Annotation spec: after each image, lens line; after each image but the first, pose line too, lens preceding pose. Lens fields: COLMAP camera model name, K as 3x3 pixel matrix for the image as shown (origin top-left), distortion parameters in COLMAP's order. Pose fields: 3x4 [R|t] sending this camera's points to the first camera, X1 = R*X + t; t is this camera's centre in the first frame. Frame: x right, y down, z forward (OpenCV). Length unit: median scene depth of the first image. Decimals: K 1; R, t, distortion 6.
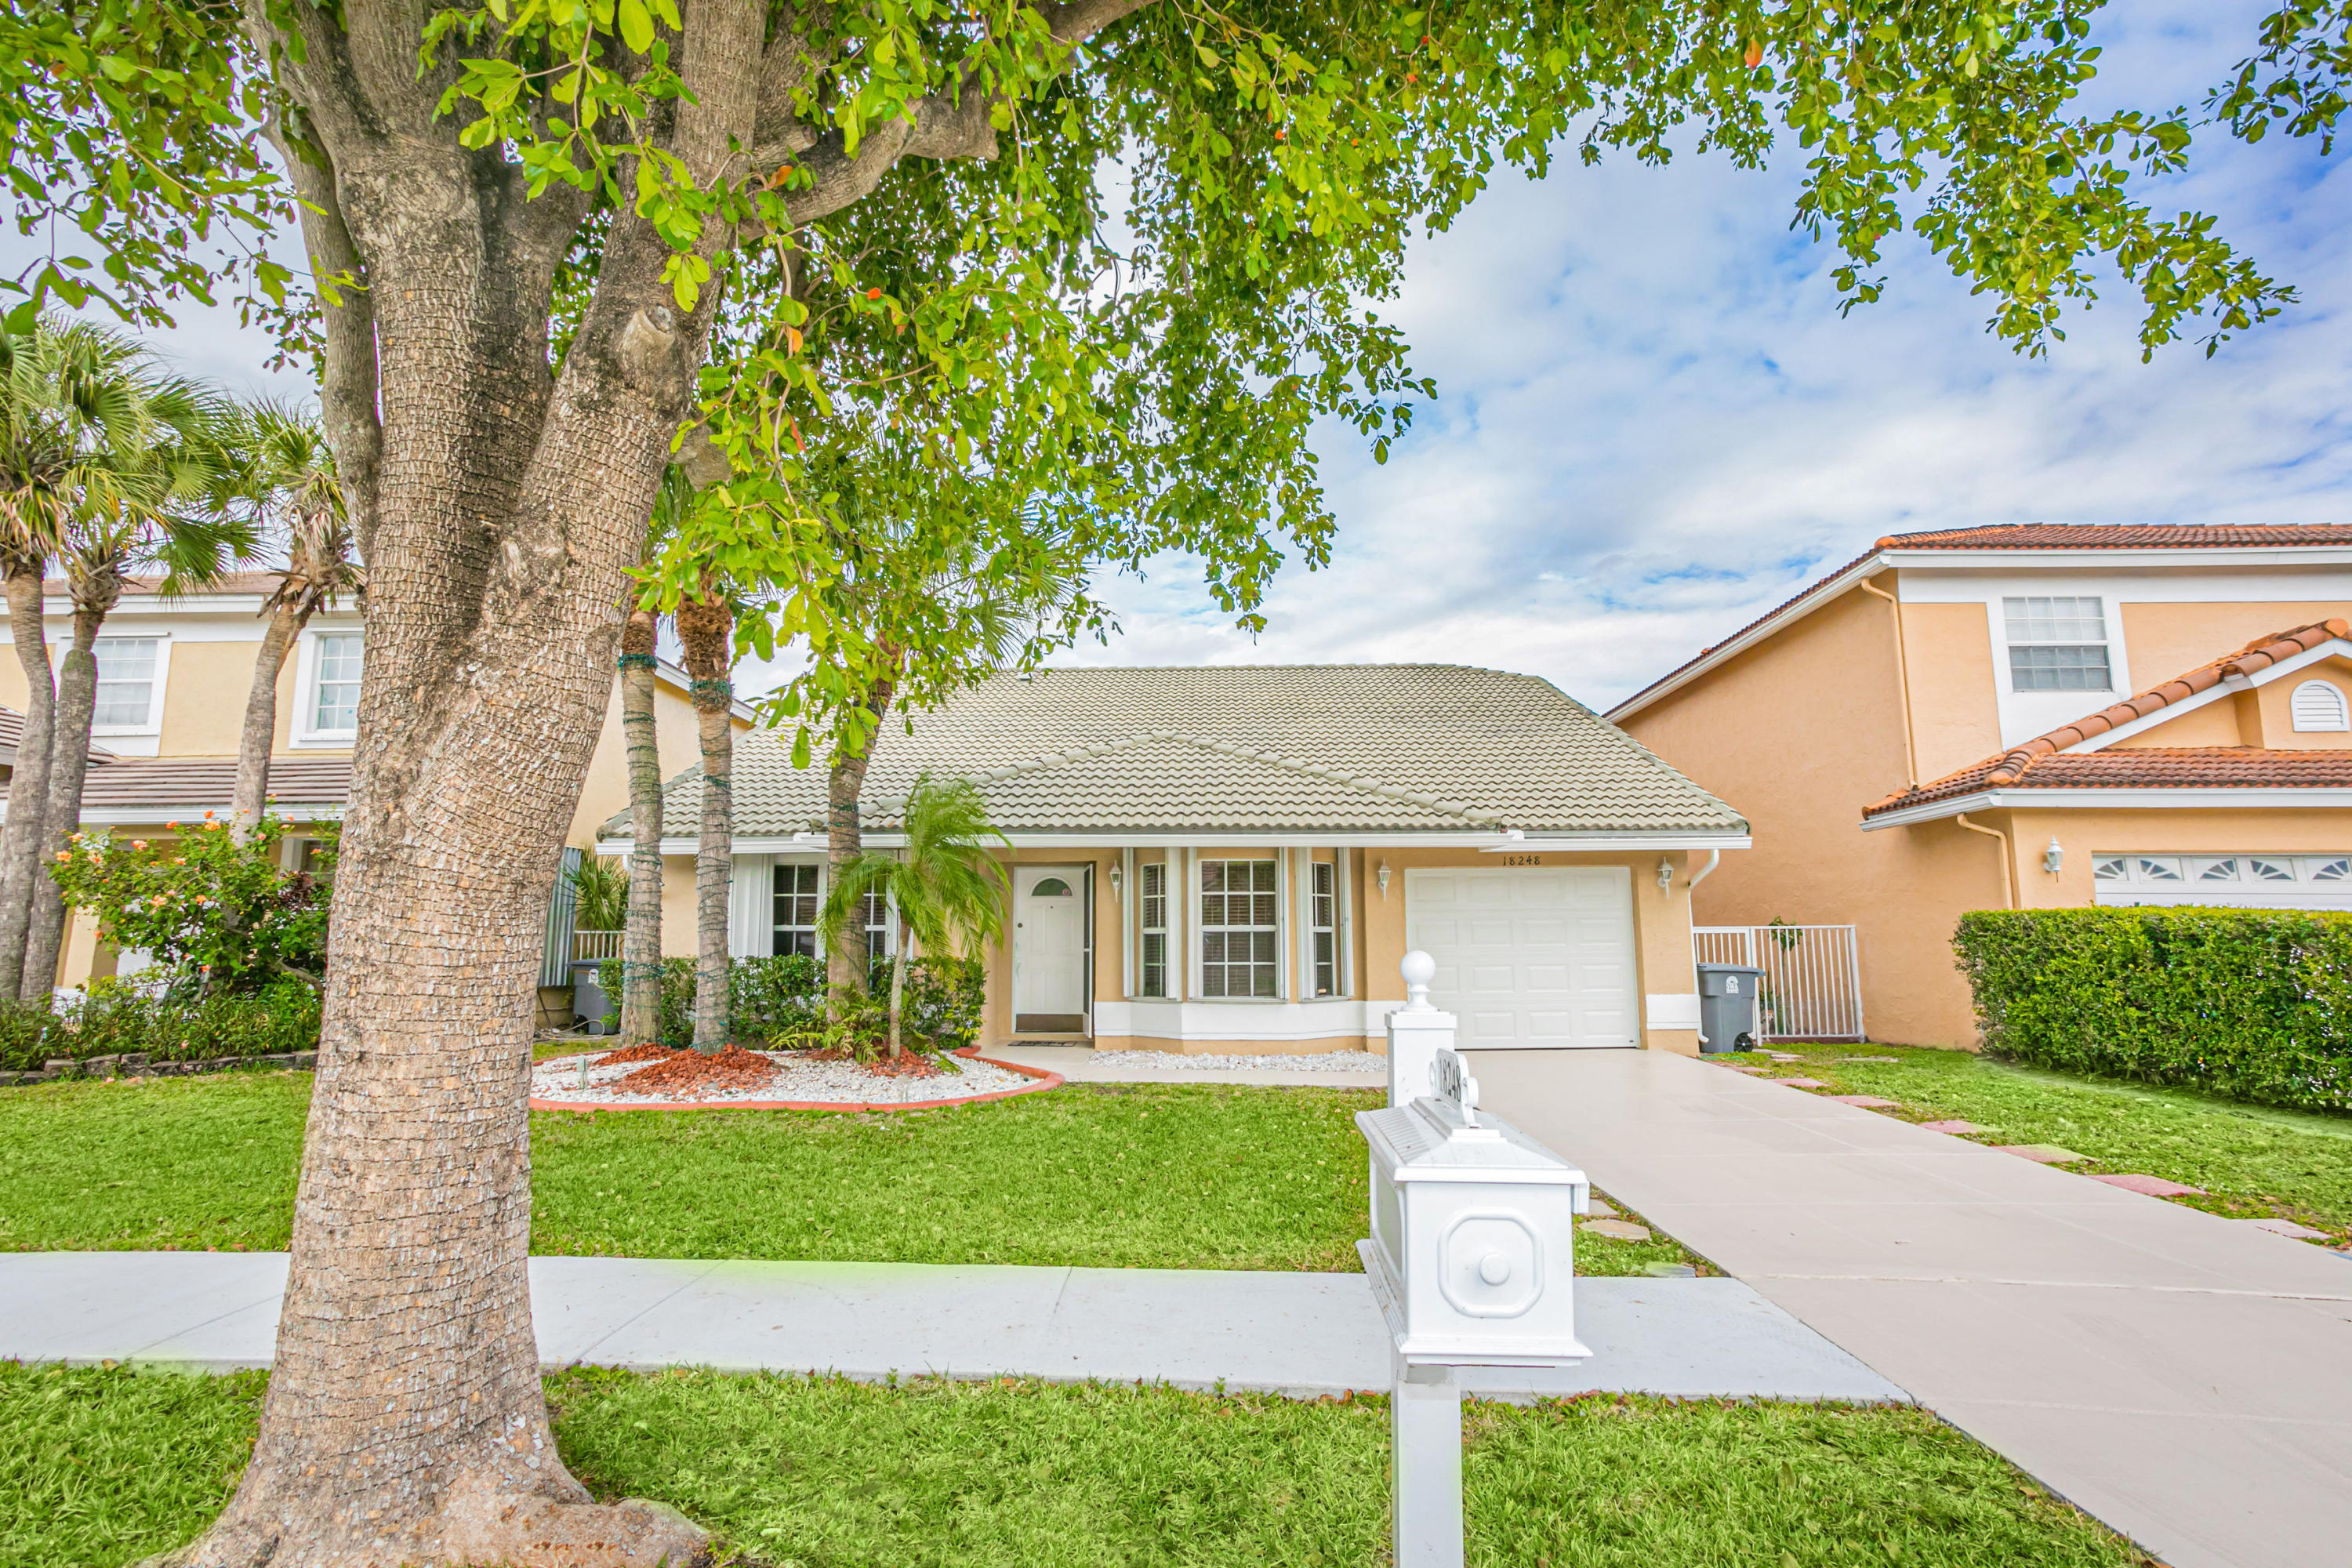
lens RADIAL K [[1123.6, 0, 1180.8], [0, 1123.6, 778.8], [0, 0, 1]] dist [-0.036277, 0.011727]
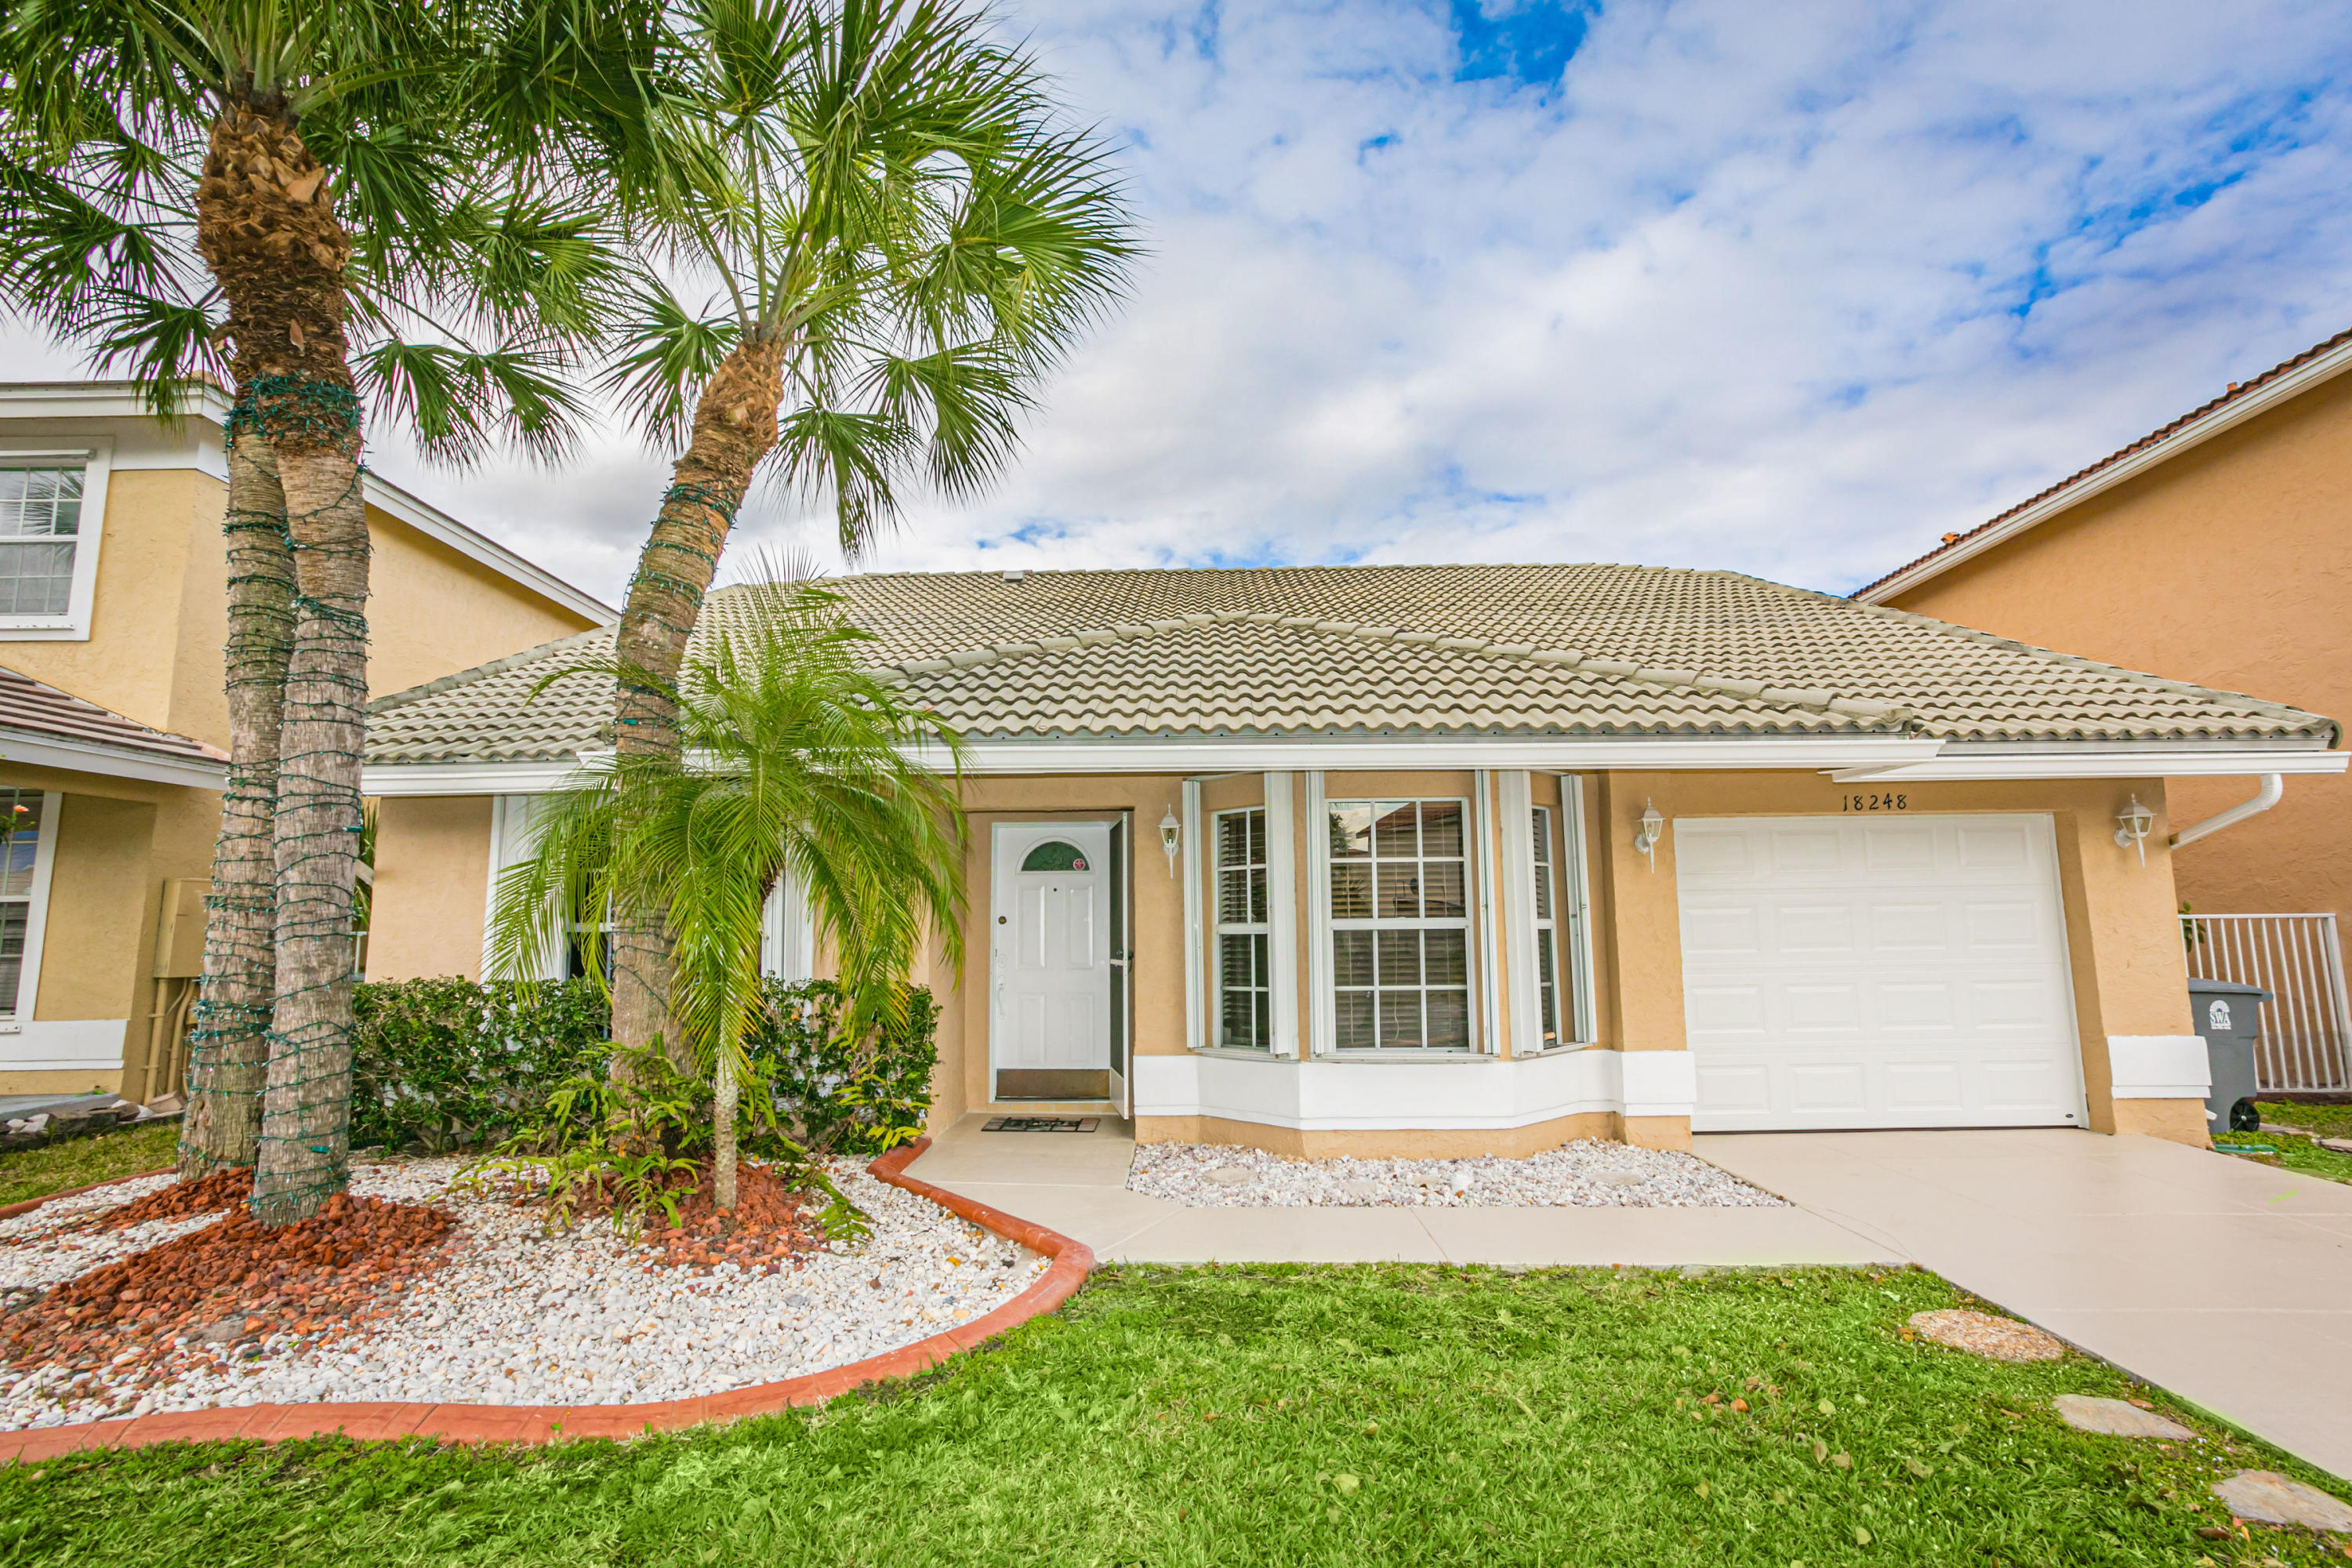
lens RADIAL K [[1123.6, 0, 1171.2], [0, 1123.6, 789.1], [0, 0, 1]] dist [-0.036277, 0.011727]
pose [[0.999985, -0.005316, 0.001332, -0.059752], [0.005294, 0.999855, 0.016156, 0.058011], [-0.001418, -0.016149, 0.999869, 0.454259]]
